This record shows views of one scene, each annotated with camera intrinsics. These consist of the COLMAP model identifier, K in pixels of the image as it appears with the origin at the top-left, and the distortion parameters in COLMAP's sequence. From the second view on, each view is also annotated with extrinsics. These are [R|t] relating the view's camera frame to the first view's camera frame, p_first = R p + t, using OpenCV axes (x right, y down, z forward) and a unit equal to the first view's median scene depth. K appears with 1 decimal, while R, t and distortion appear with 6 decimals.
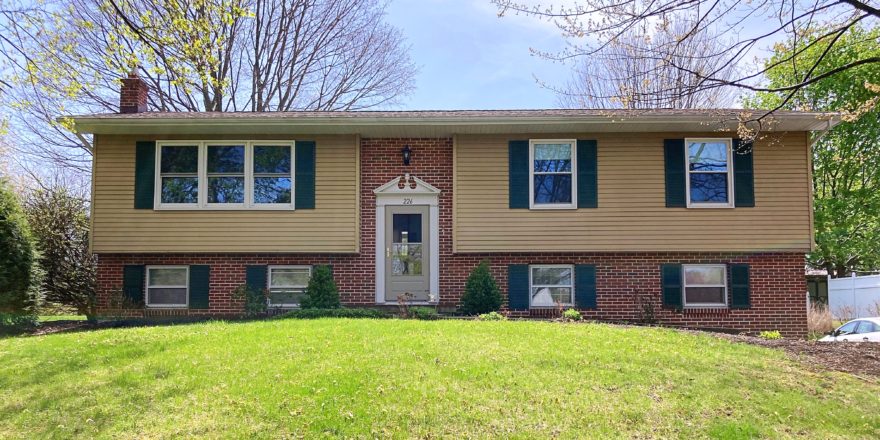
lens RADIAL K [[719.2, 0, 440.0], [0, 719.2, 220.0], [0, 0, 1]] dist [0.001623, -0.000108]
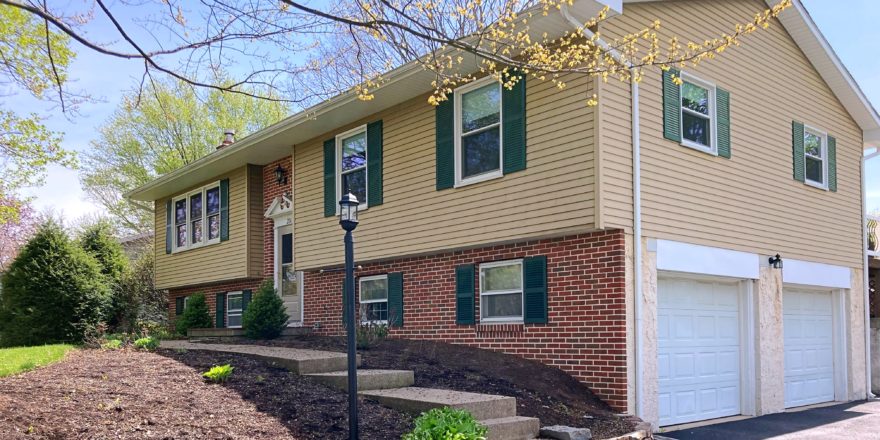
lens RADIAL K [[719.2, 0, 440.0], [0, 719.2, 220.0], [0, 0, 1]] dist [0.001623, -0.000108]
pose [[0.676572, -0.123861, -0.725884, 0.832777], [0.158194, 0.987185, -0.021000, 0.027430], [0.719183, -0.100623, 0.687496, 0.481511]]
